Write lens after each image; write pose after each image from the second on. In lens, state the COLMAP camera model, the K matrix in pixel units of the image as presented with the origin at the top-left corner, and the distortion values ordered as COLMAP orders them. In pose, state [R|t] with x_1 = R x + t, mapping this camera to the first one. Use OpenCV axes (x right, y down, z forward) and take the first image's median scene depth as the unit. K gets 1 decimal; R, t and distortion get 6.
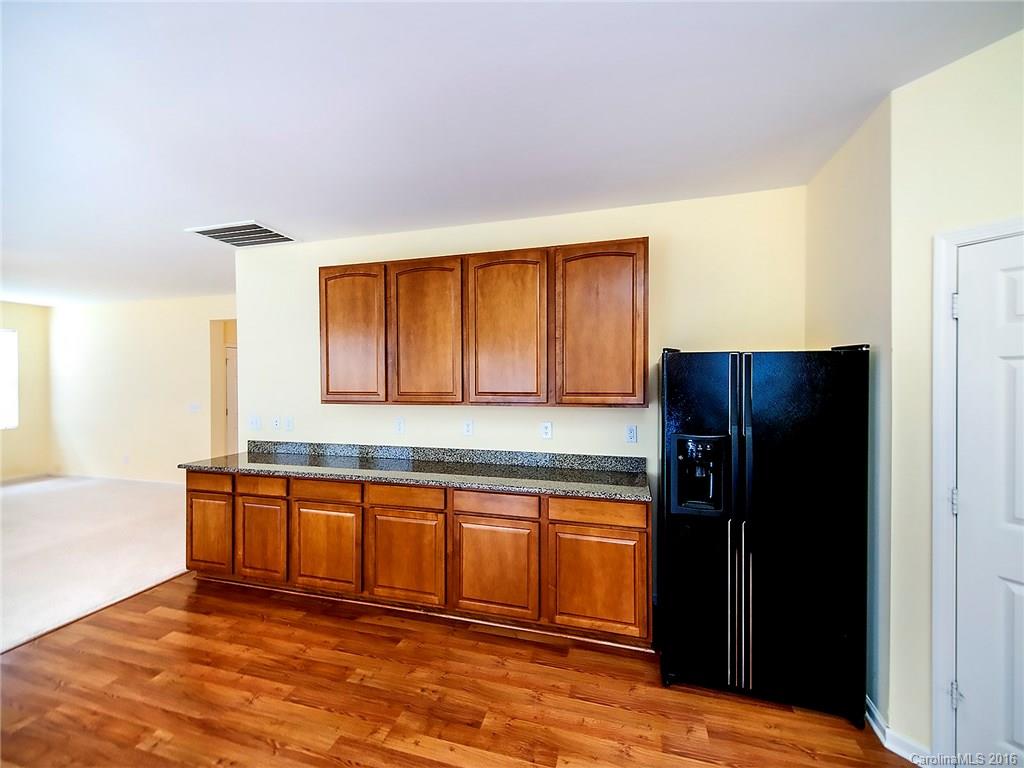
lens RADIAL K [[420.5, 0, 510.9], [0, 420.5, 380.0], [0, 0, 1]] dist [0.016780, -0.005961]
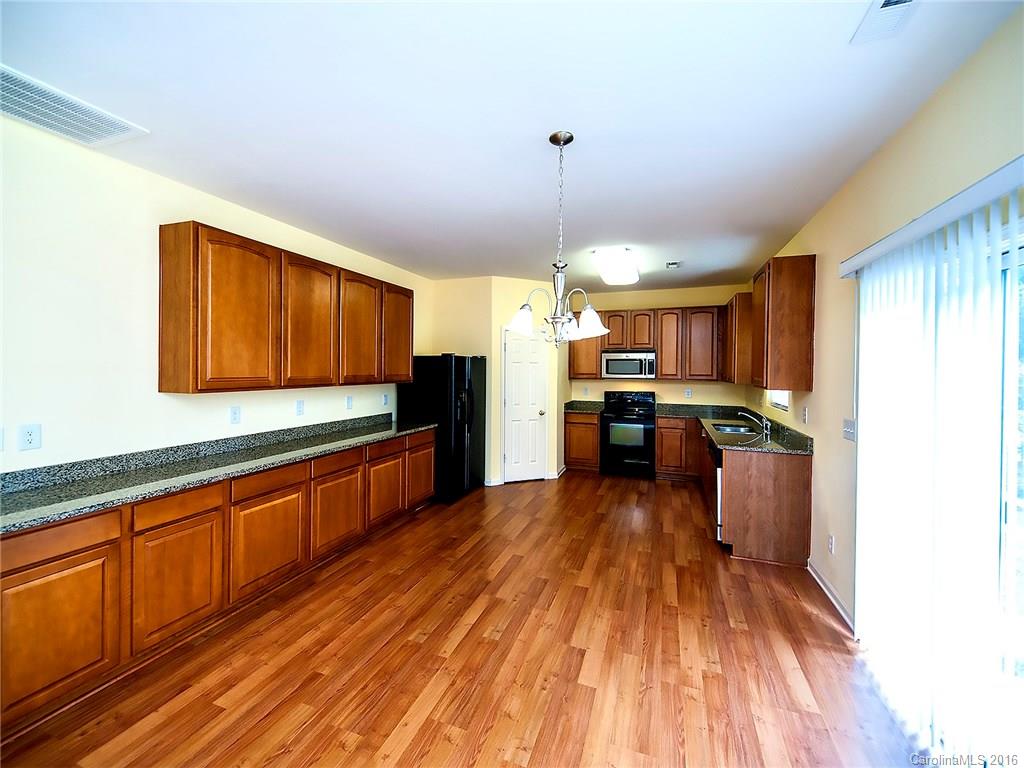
lens RADIAL K [[420.5, 0, 508.2], [0, 420.5, 366.7], [0, 0, 1]] dist [0.016780, -0.005961]
pose [[0.079590, 0.009050, 0.996787, -1.487505], [-0.006184, 0.999944, -0.008585, 0.011286], [-0.996809, -0.005481, 0.079641, 0.432098]]
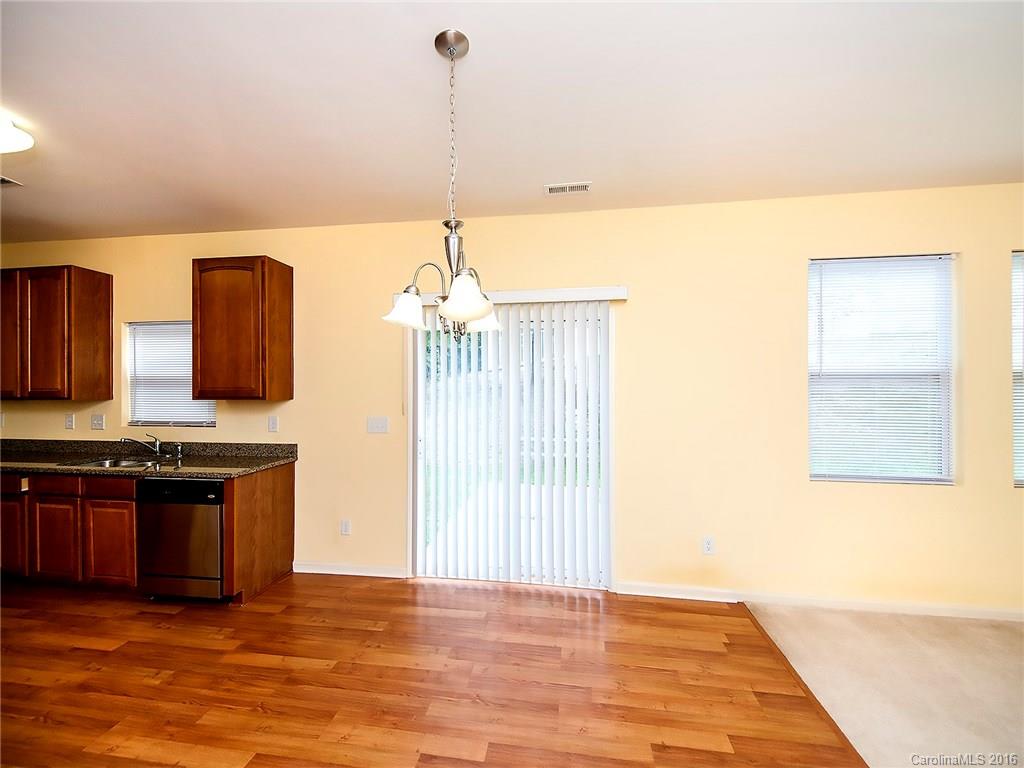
lens RADIAL K [[420.5, 0, 502.1], [0, 420.5, 385.9], [0, 0, 1]] dist [0.016780, -0.005961]
pose [[-0.993813, 0.010477, -0.110569, -0.625527], [0.009692, 0.999924, 0.007637, 0.023865], [0.110641, 0.006518, -0.993839, 1.011224]]
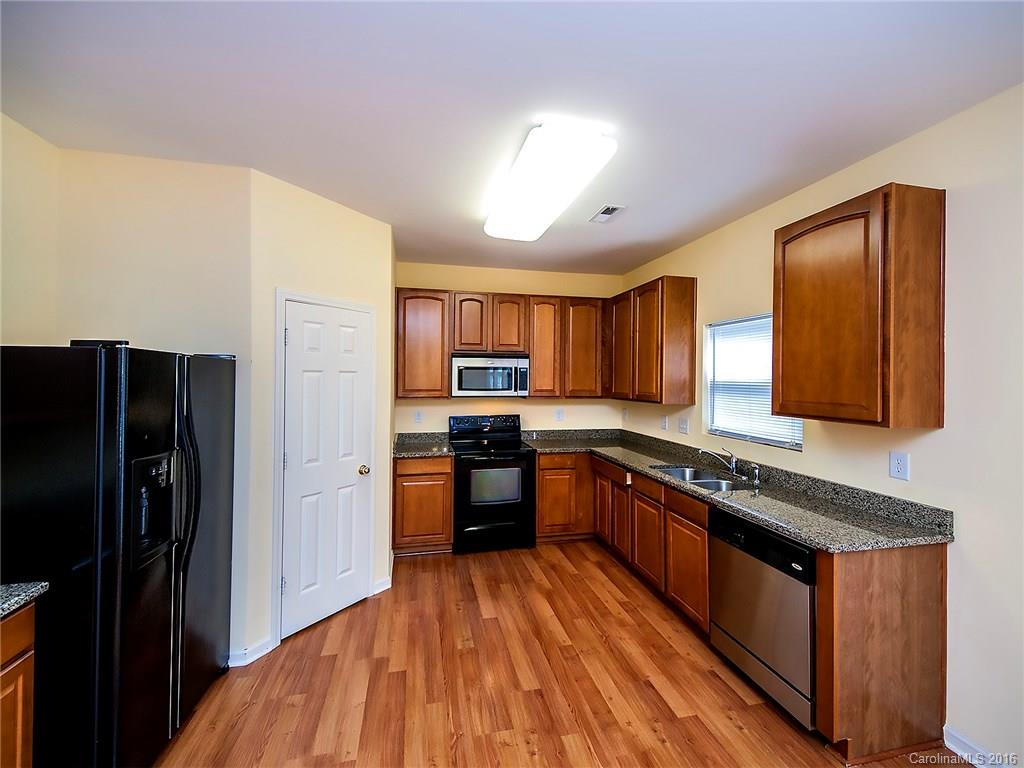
lens RADIAL K [[420.5, 0, 511.1], [0, 420.5, 373.0], [0, 0, 1]] dist [0.016780, -0.005961]
pose [[-0.472443, 0.012012, 0.881280, -0.413780], [-0.003244, 0.999877, -0.015368, -0.012639], [-0.881355, -0.010119, -0.472345, 0.628126]]
